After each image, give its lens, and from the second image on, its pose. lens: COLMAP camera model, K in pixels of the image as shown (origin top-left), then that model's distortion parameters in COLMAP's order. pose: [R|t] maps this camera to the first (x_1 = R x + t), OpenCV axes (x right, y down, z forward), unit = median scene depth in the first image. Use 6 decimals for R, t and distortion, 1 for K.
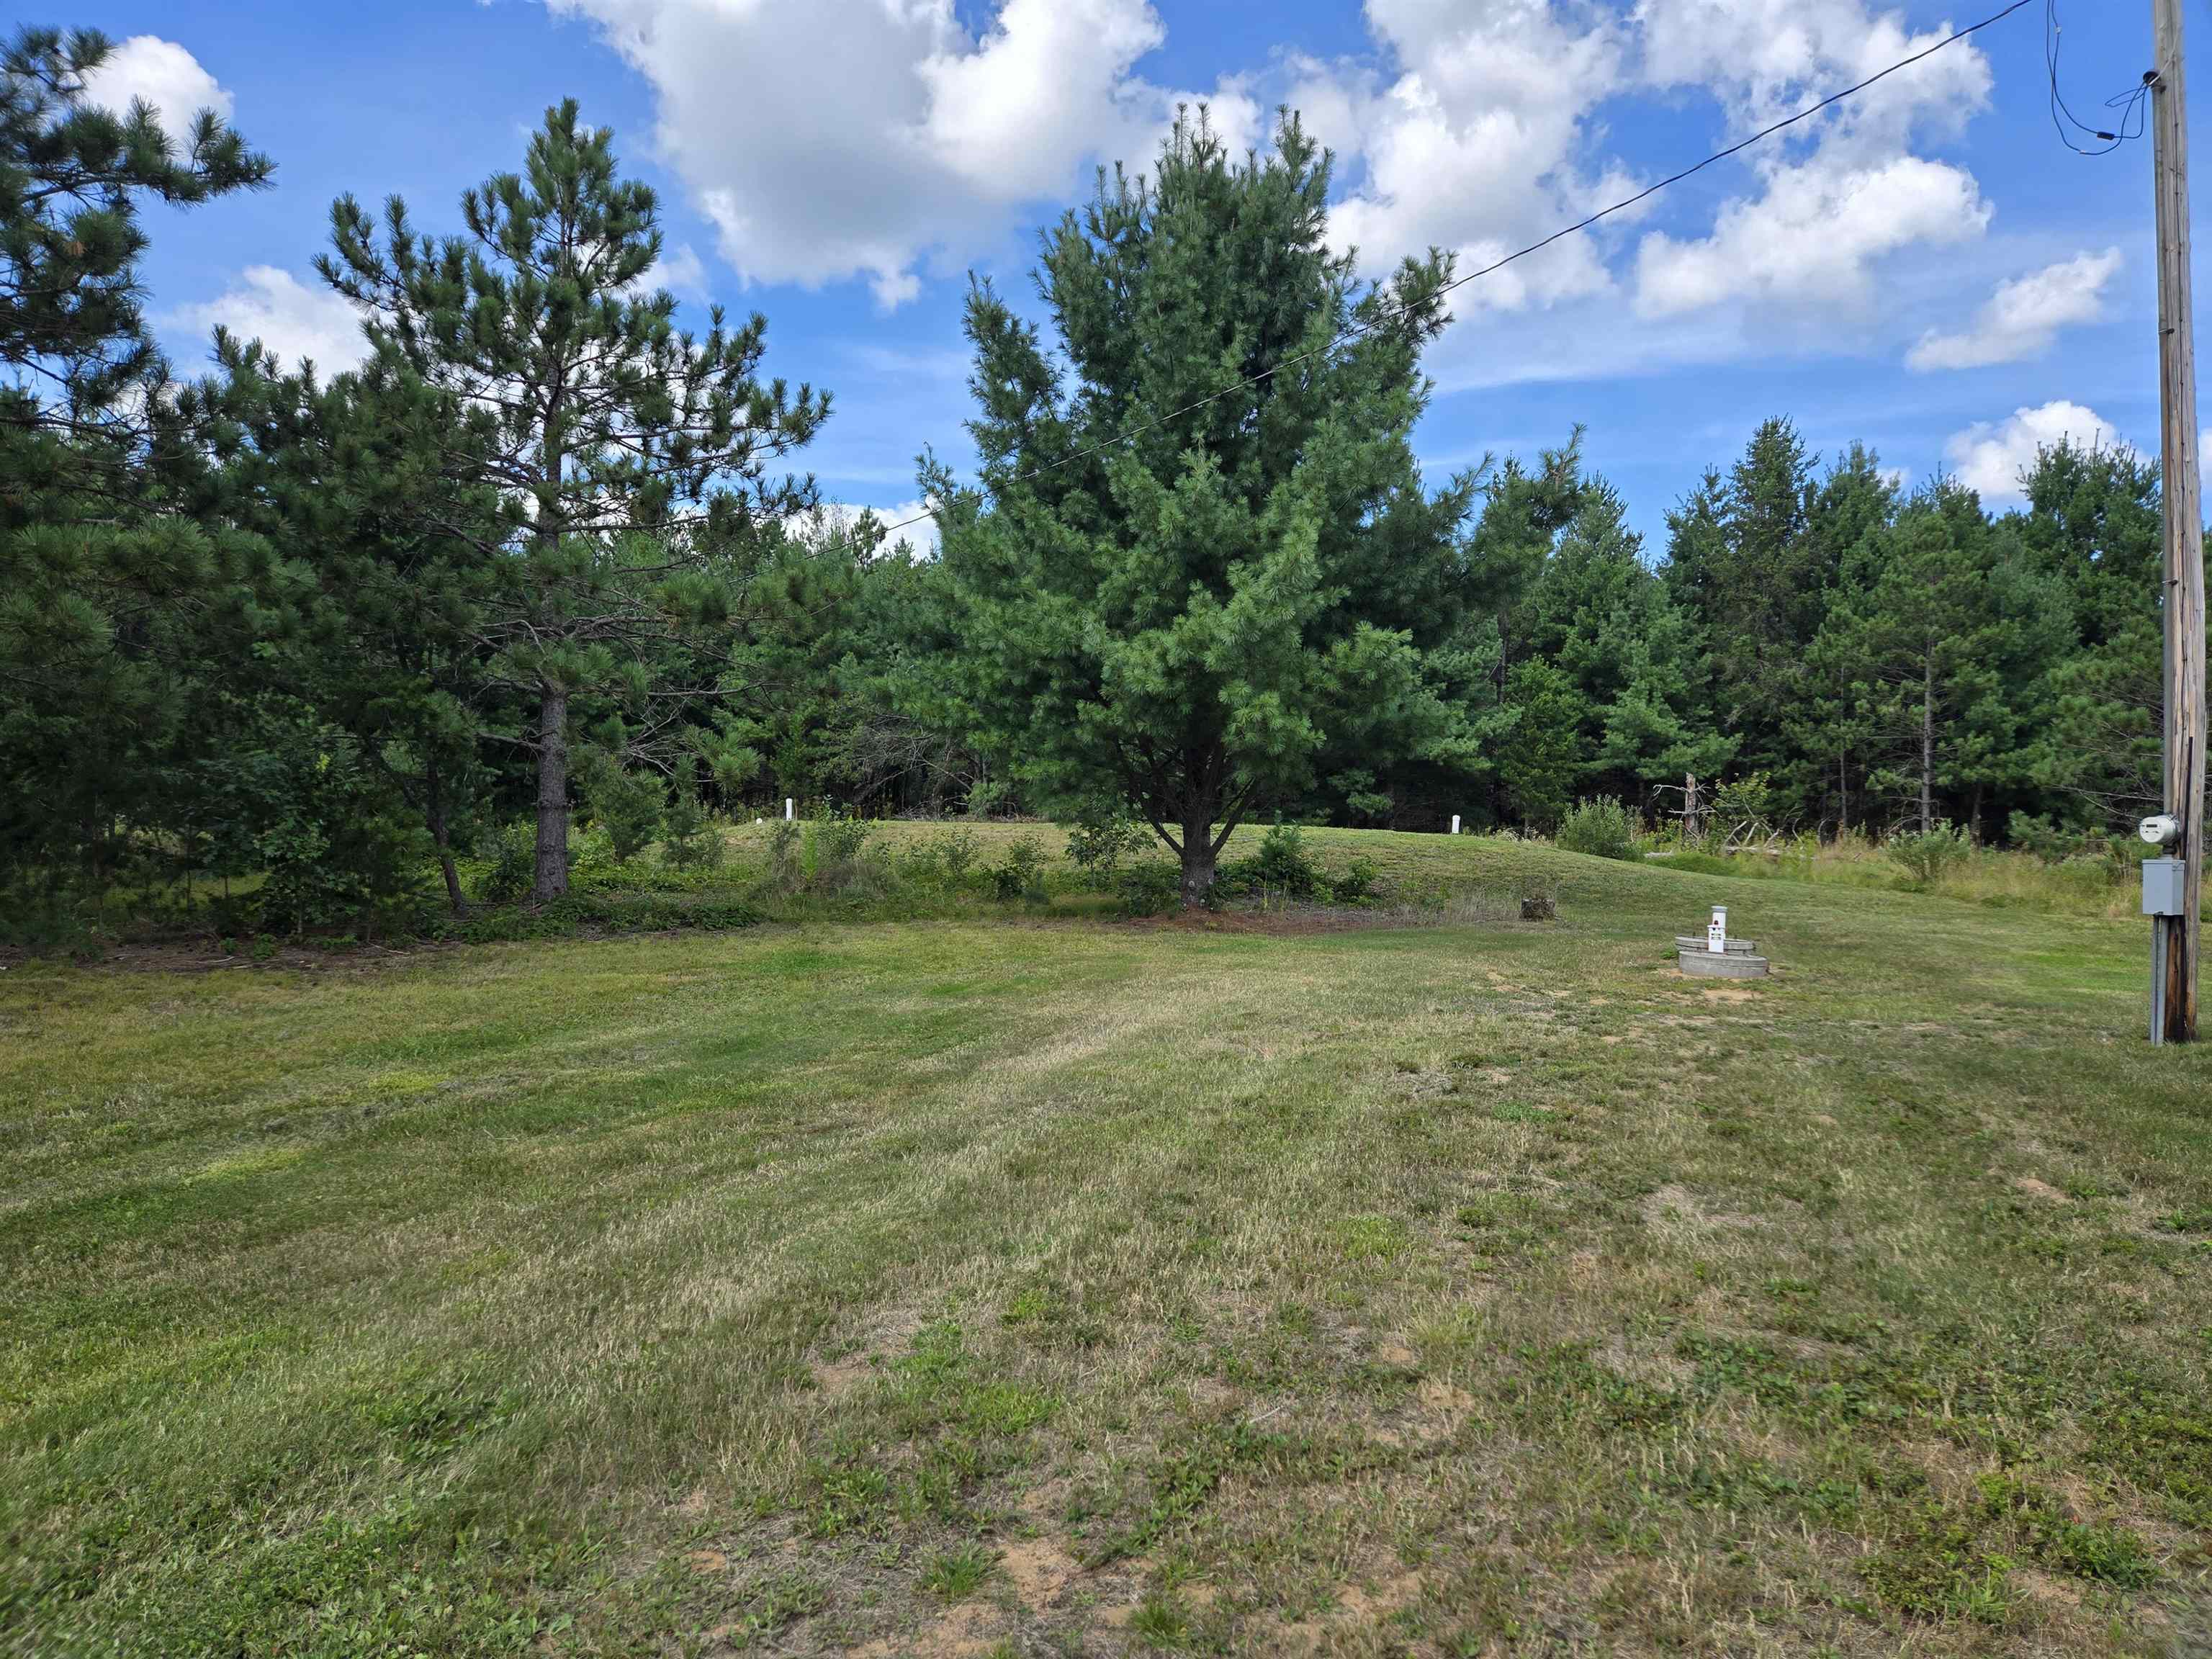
lens RADIAL K [[1472.4, 0, 1122.1], [0, 1472.4, 836.5], [0, 0, 1]] dist [0.057115, -0.047909]
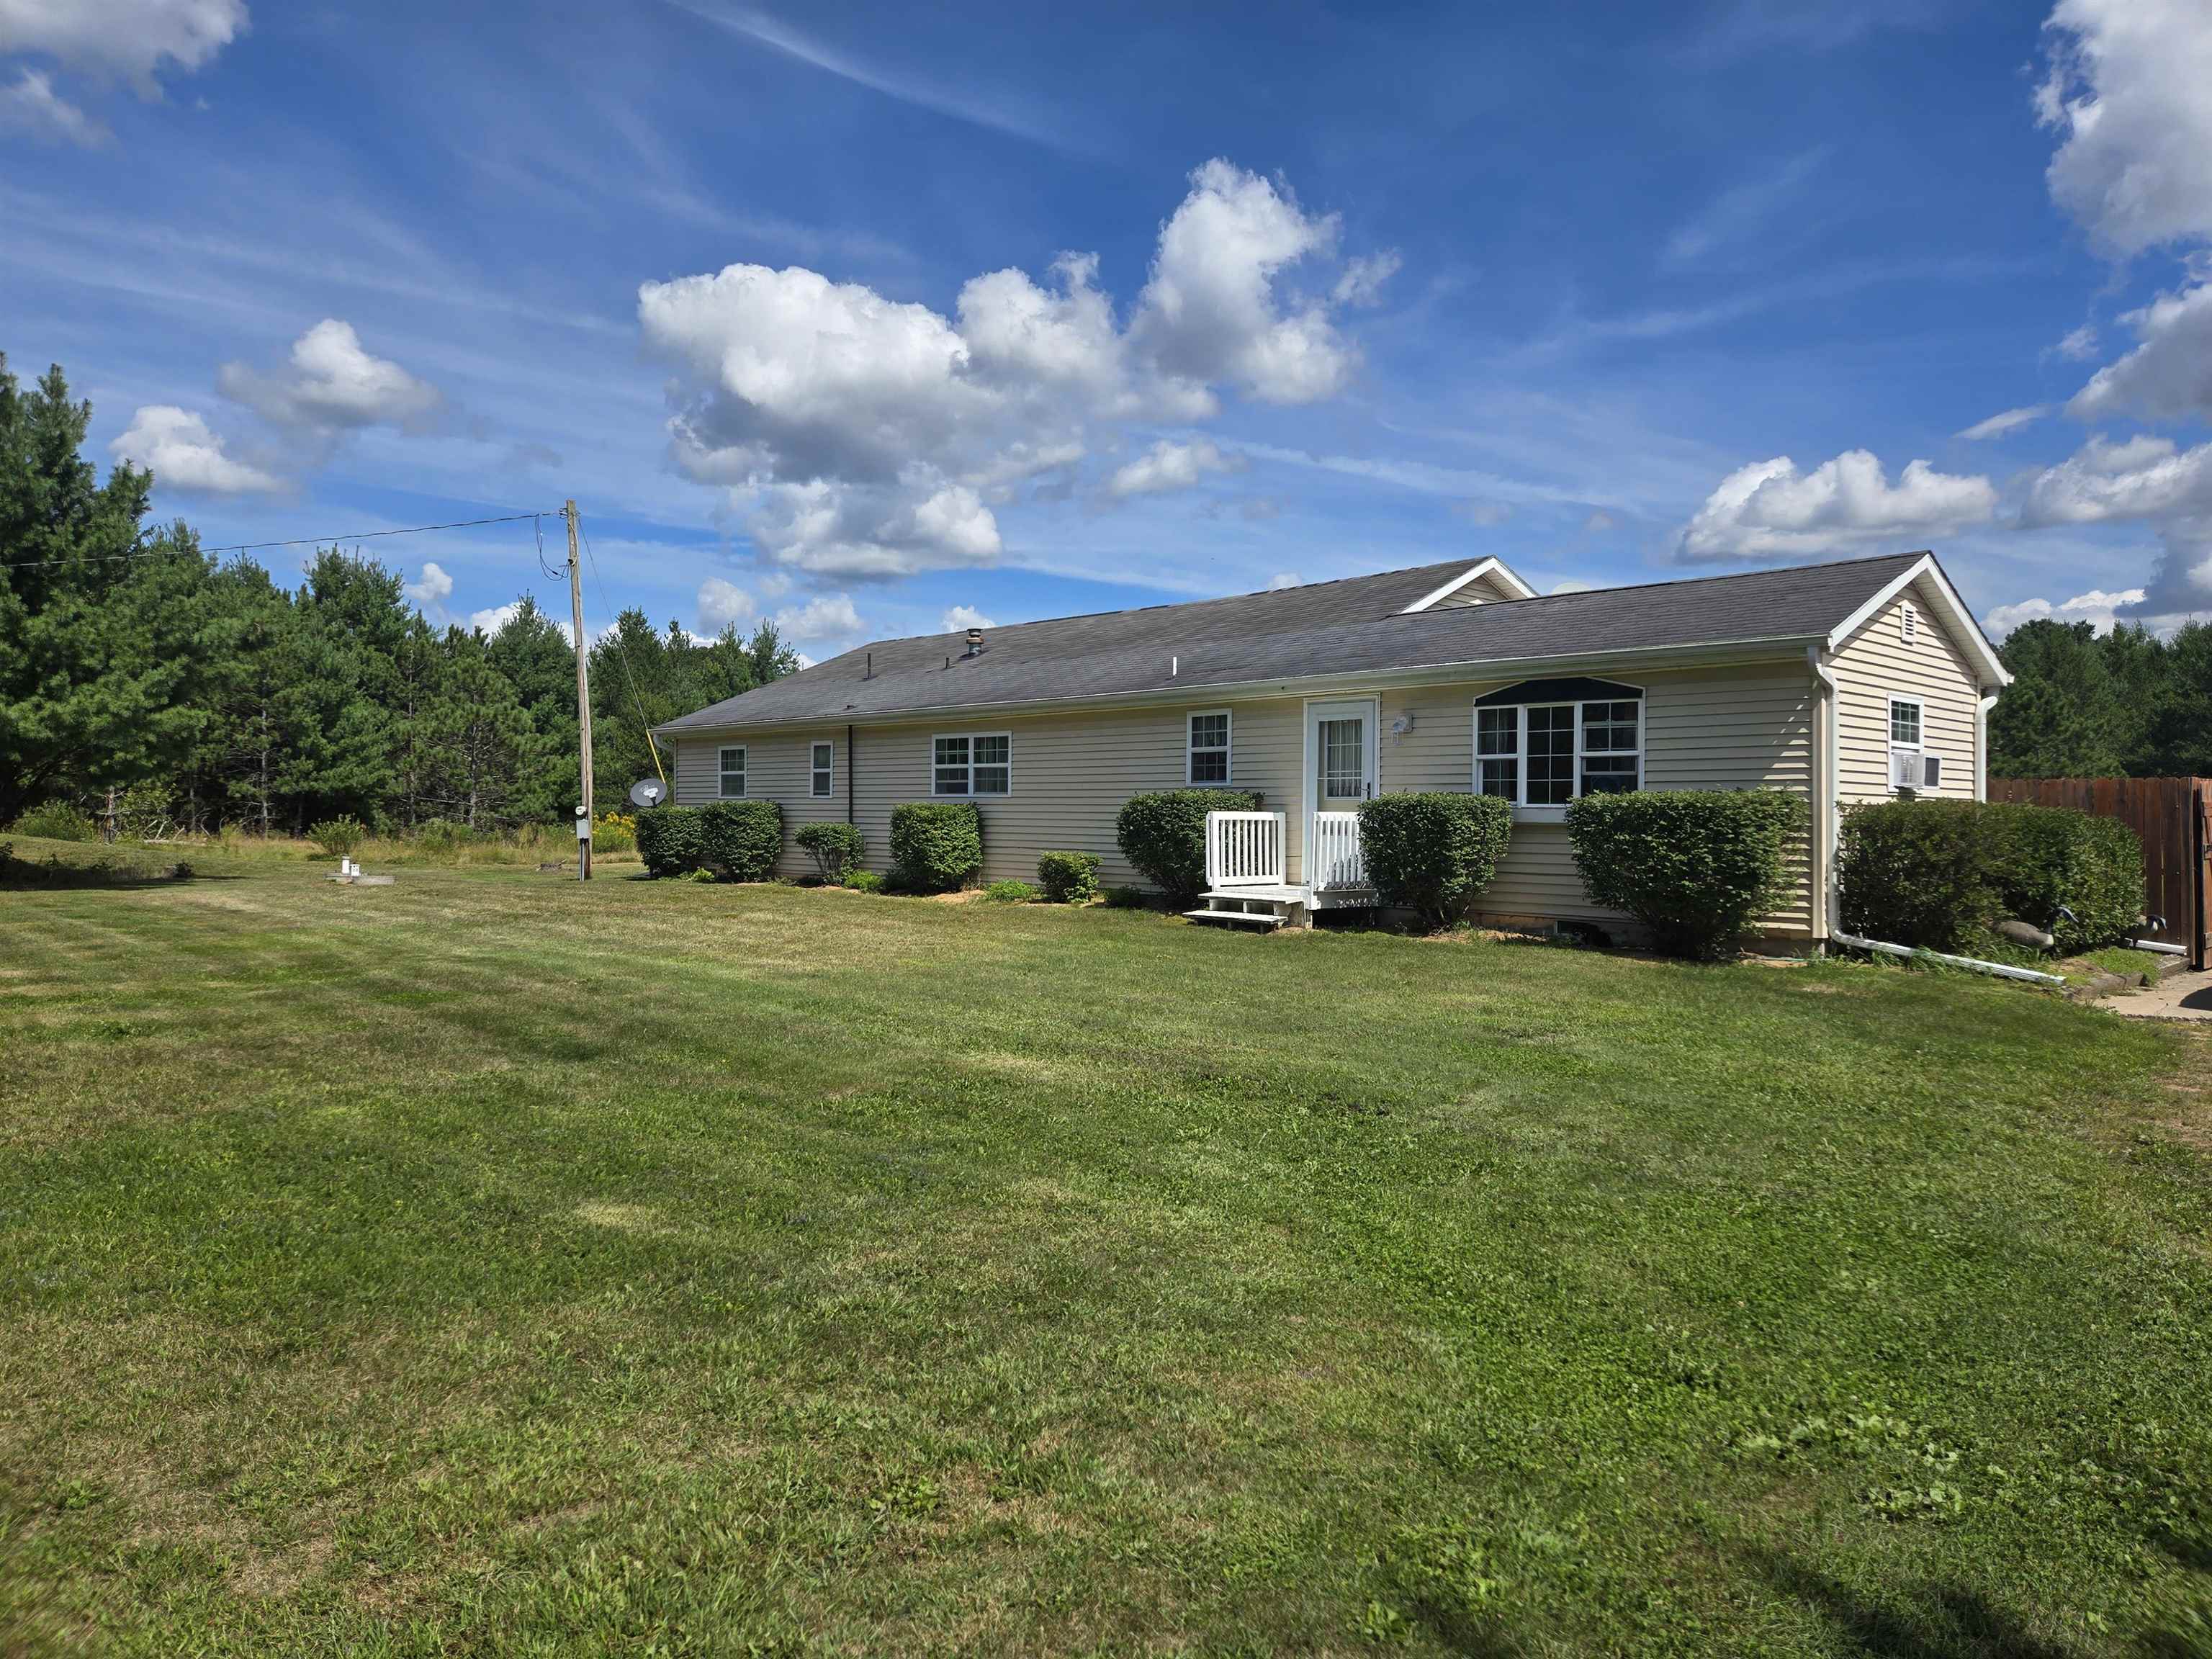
lens RADIAL K [[1472.4, 0, 1122.1], [0, 1472.4, 836.5], [0, 0, 1]] dist [0.057115, -0.047909]
pose [[0.427954, -0.018186, 0.903618, -0.377924], [0.023463, 0.999684, 0.009007, 0.011638], [-0.903496, 0.017346, 0.428246, -0.307340]]
